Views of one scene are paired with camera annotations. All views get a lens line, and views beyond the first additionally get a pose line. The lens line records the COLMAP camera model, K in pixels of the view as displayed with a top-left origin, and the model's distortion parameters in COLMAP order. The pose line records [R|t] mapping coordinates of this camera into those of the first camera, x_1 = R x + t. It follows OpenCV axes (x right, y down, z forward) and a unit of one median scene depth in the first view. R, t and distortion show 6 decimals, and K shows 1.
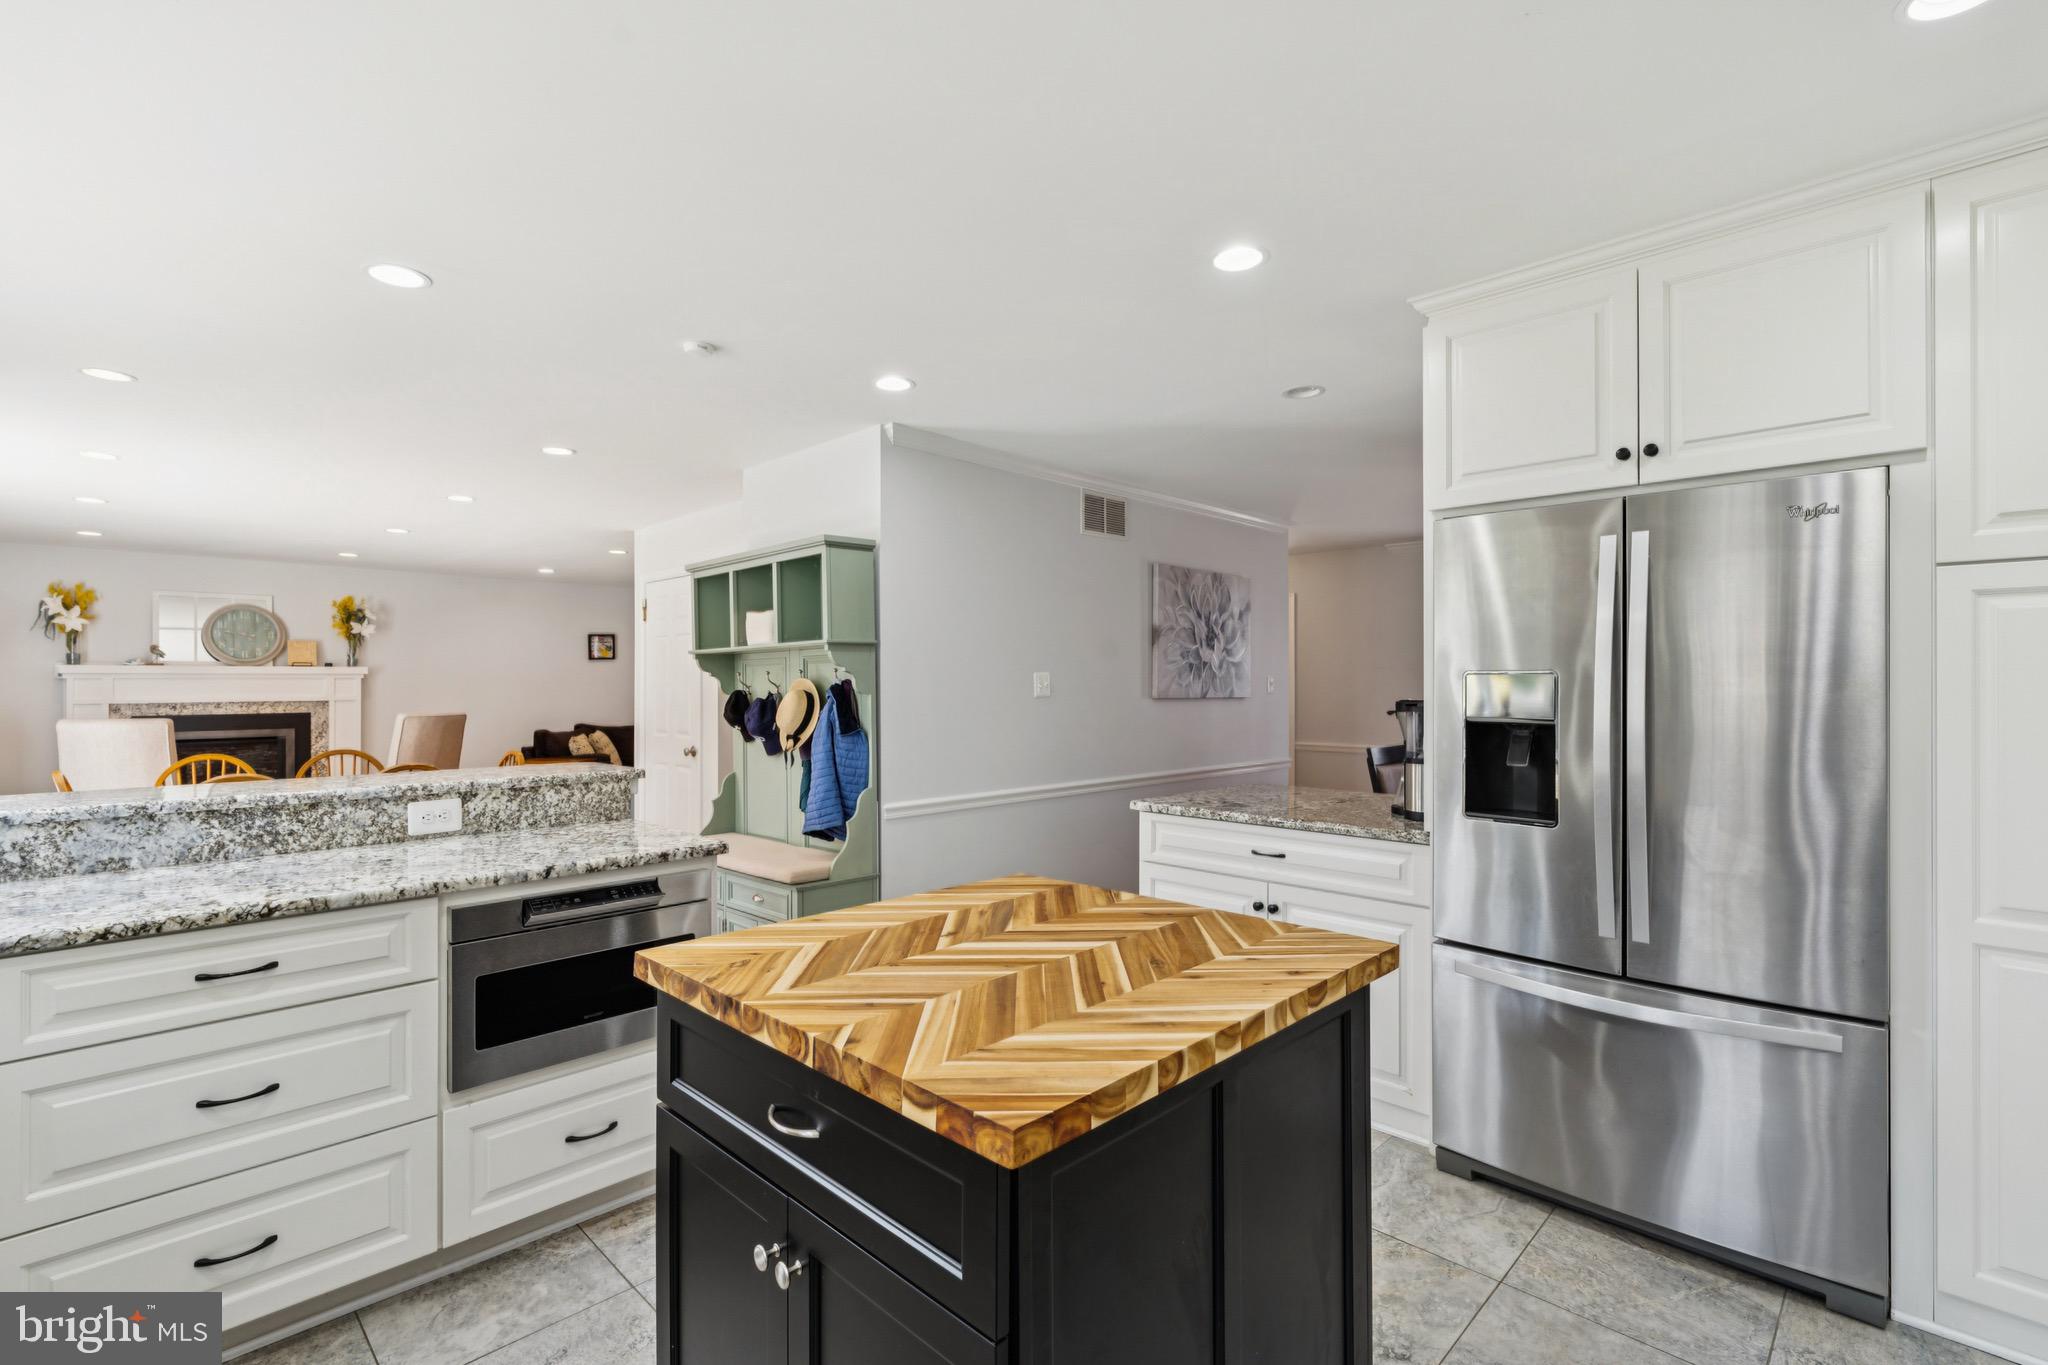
lens RADIAL K [[937.8, 0, 1024.0], [0, 937.8, 682.5], [0, 0, 1]] dist [-0.000868, -0.000528]
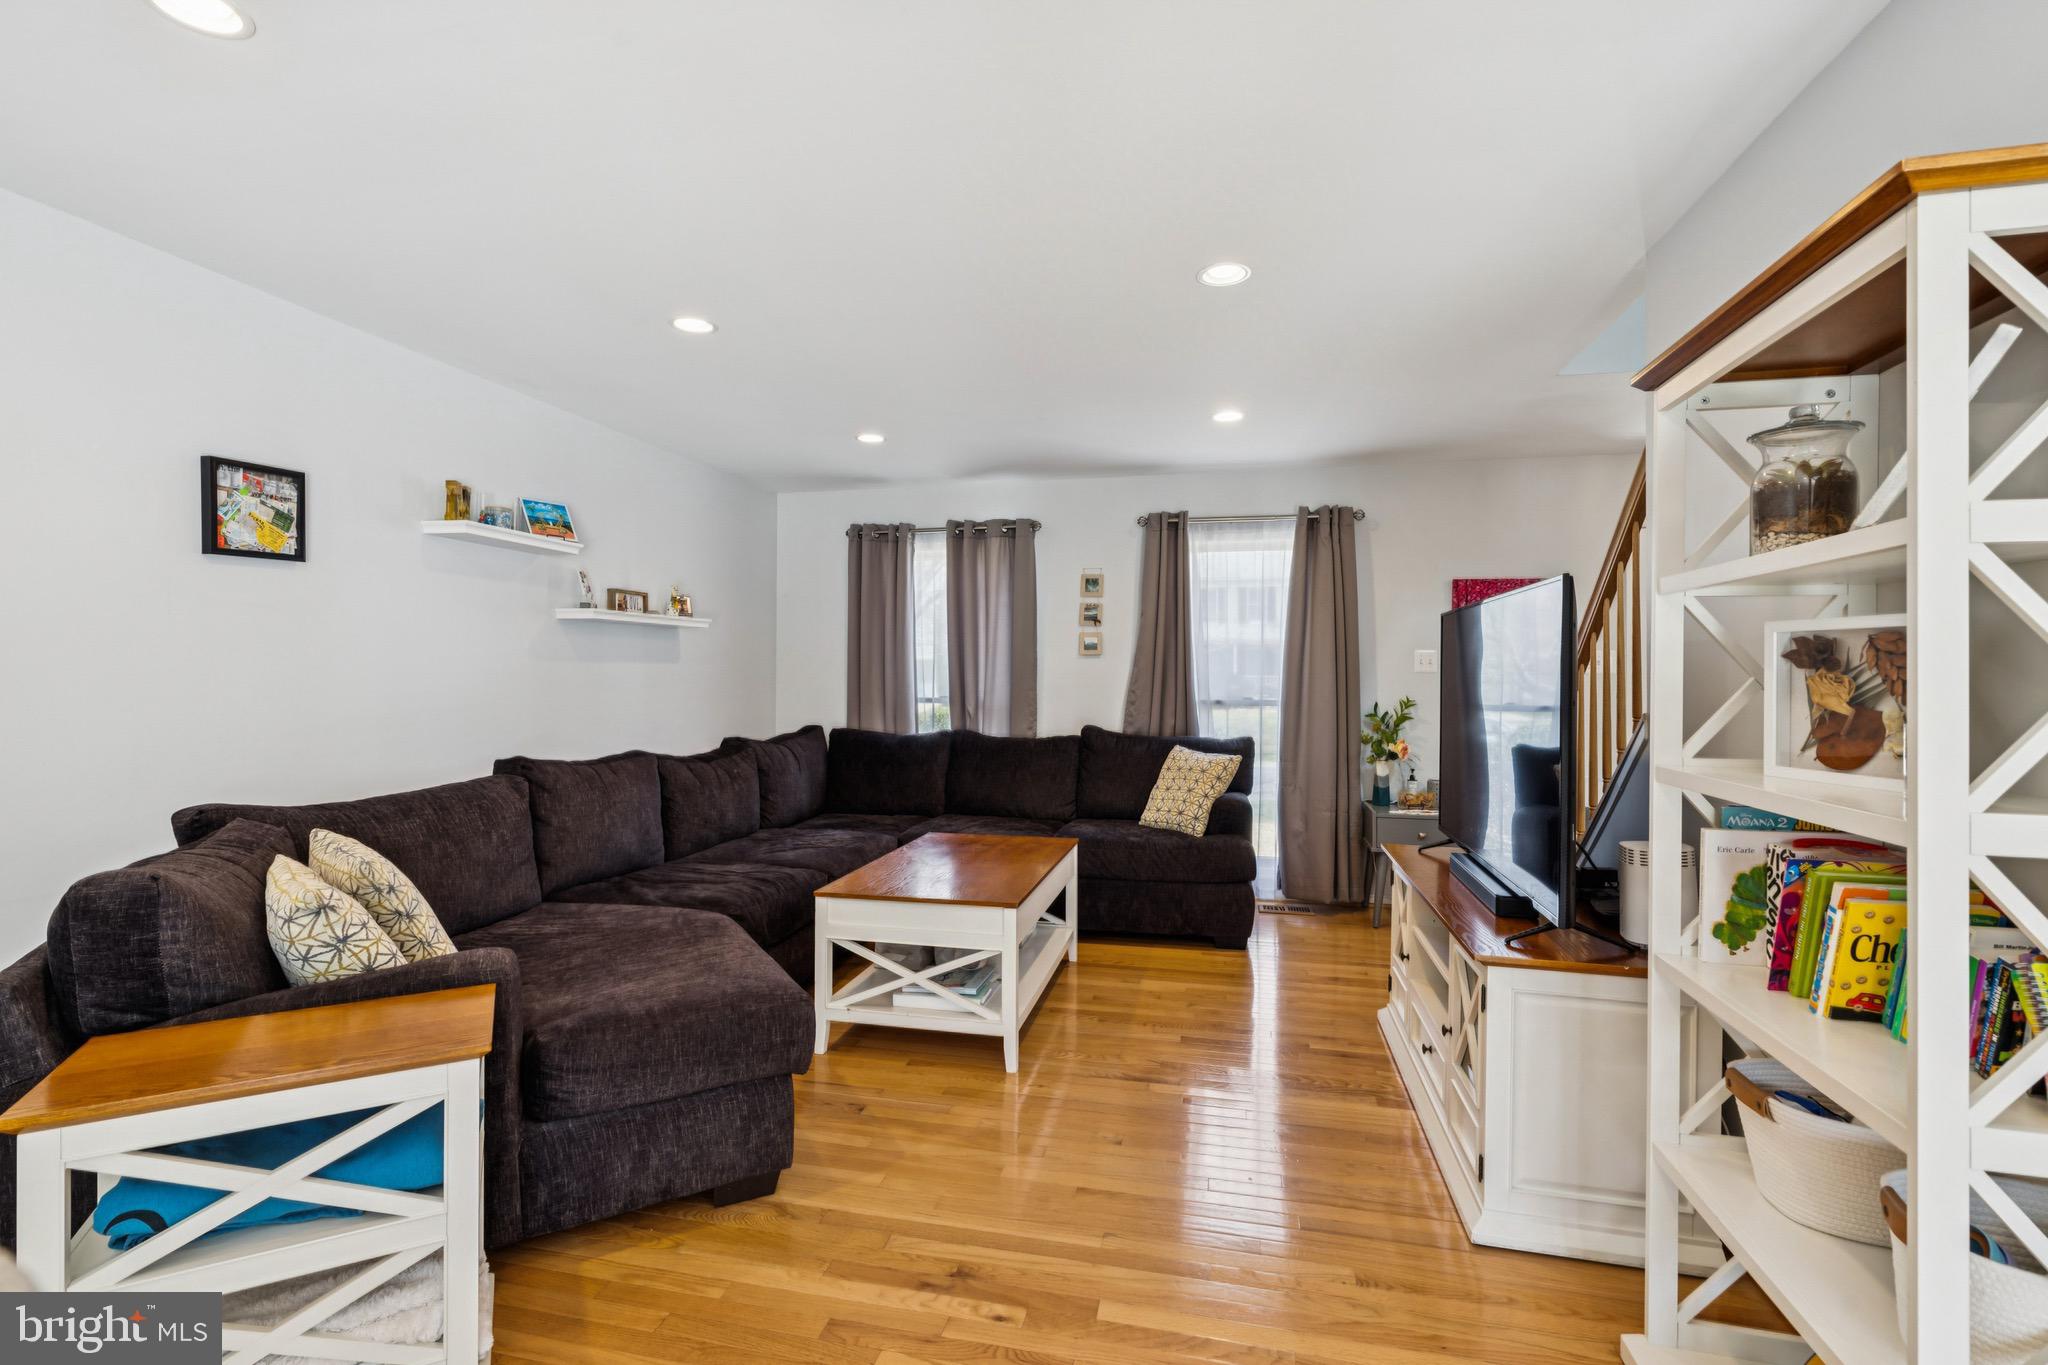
lens RADIAL K [[929.8, 0, 1019.3], [0, 929.8, 669.7], [0, 0, 1]] dist [-0.002089, 0.000011]
pose [[0.850275, 0.004424, 0.526320, -0.507464], [-0.003858, 0.999990, -0.002173, 0.009080], [-0.526325, -0.000183, 0.850284, 0.827056]]
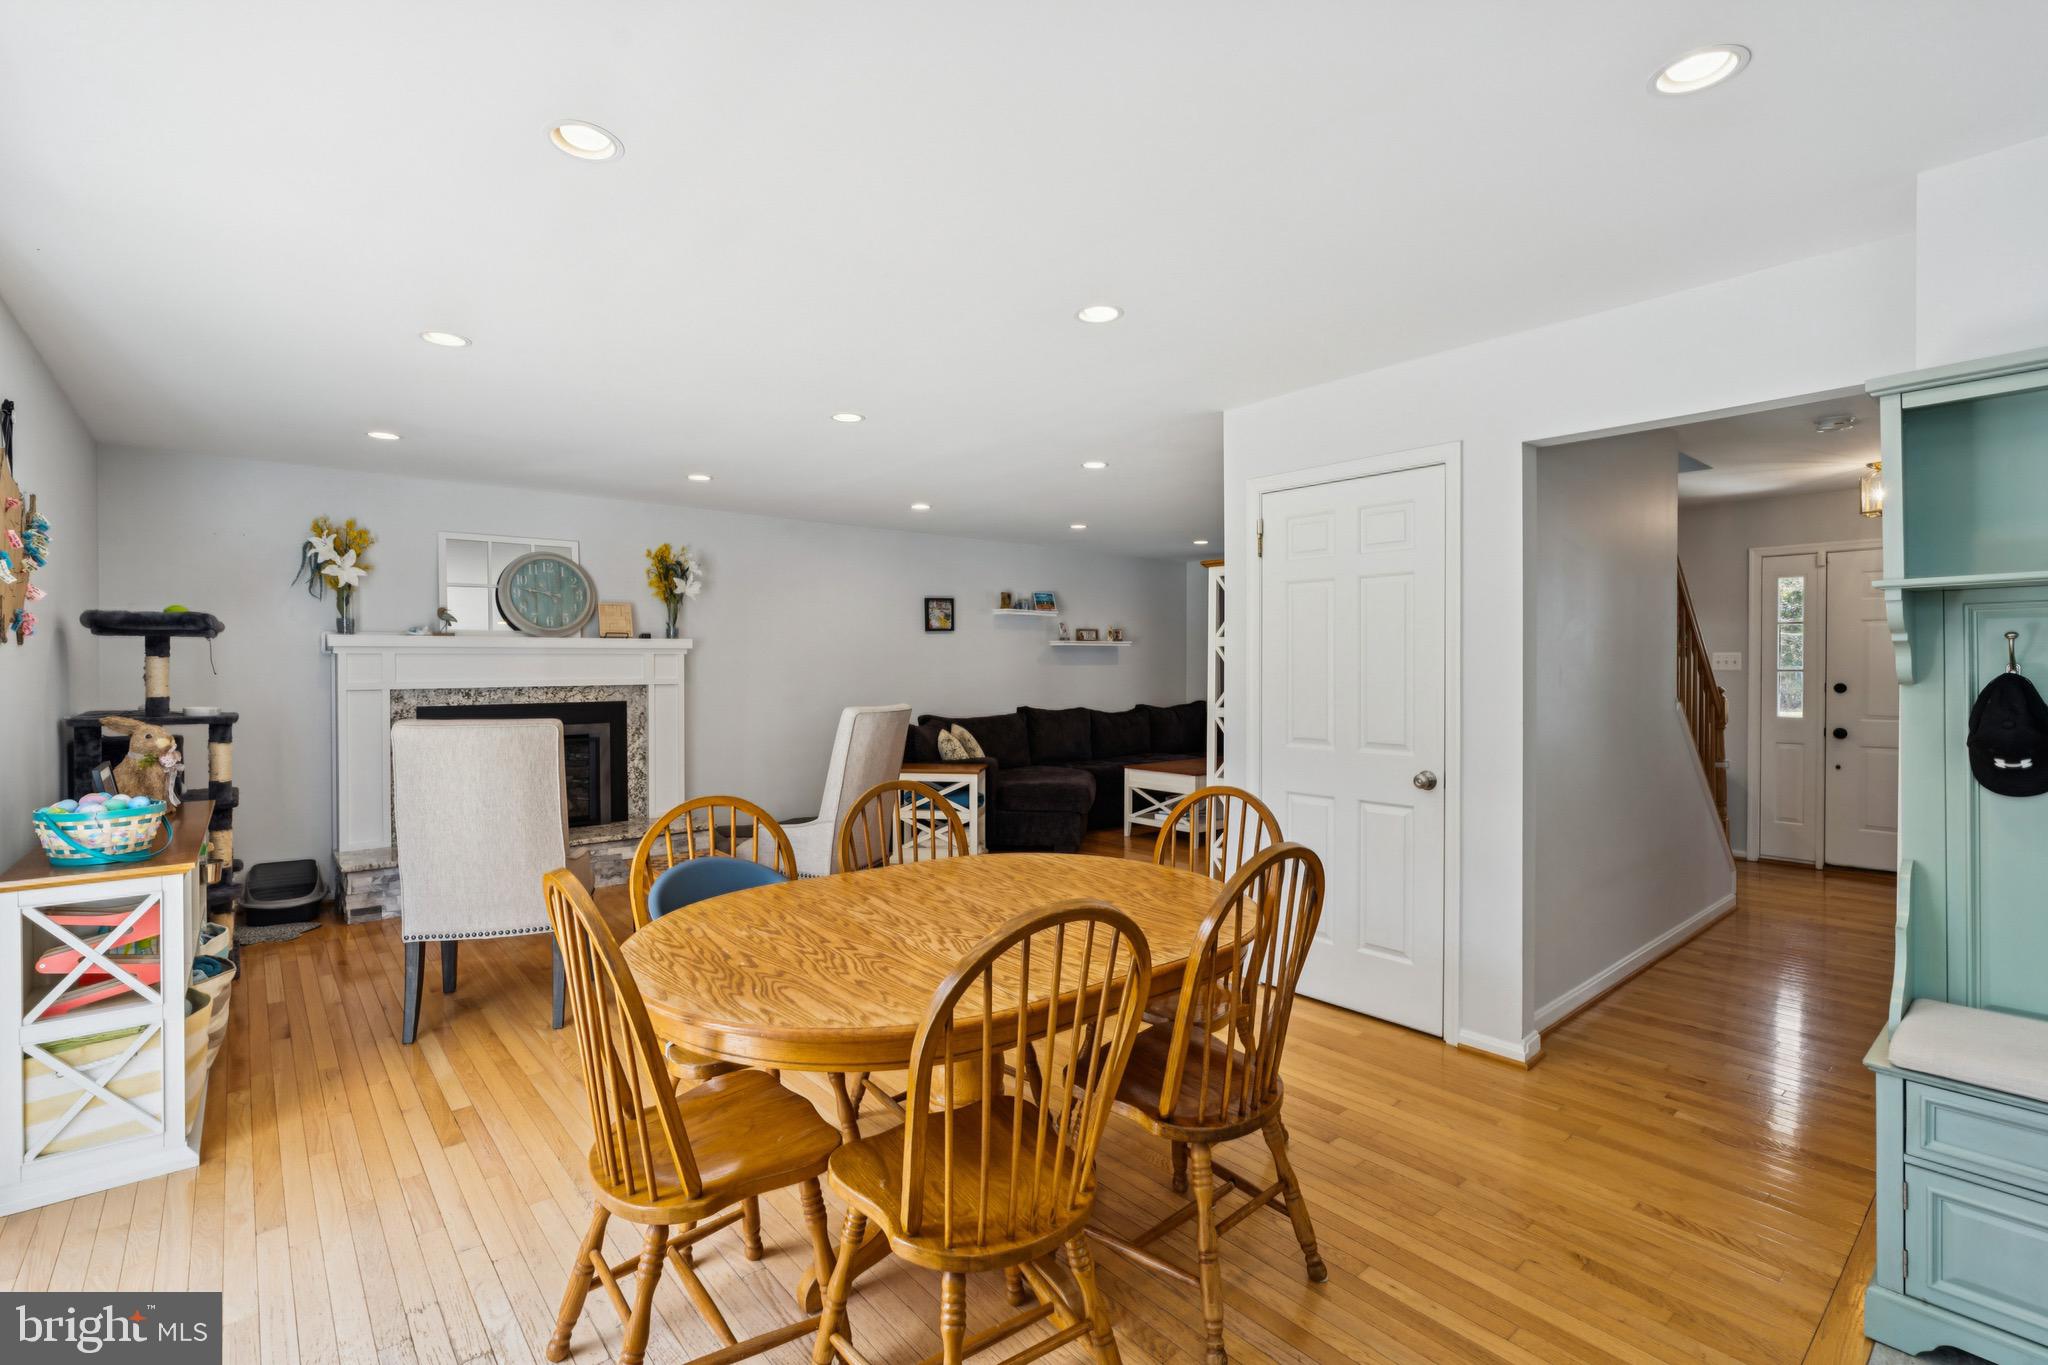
lens RADIAL K [[929.8, 0, 1019.3], [0, 929.8, 669.7], [0, 0, 1]] dist [-0.002089, 0.000011]
pose [[0.996525, 0.002072, -0.083263, -0.404042], [-0.001457, 0.999971, 0.007447, 0.001691], [0.083276, -0.007300, 0.996500, 0.308733]]
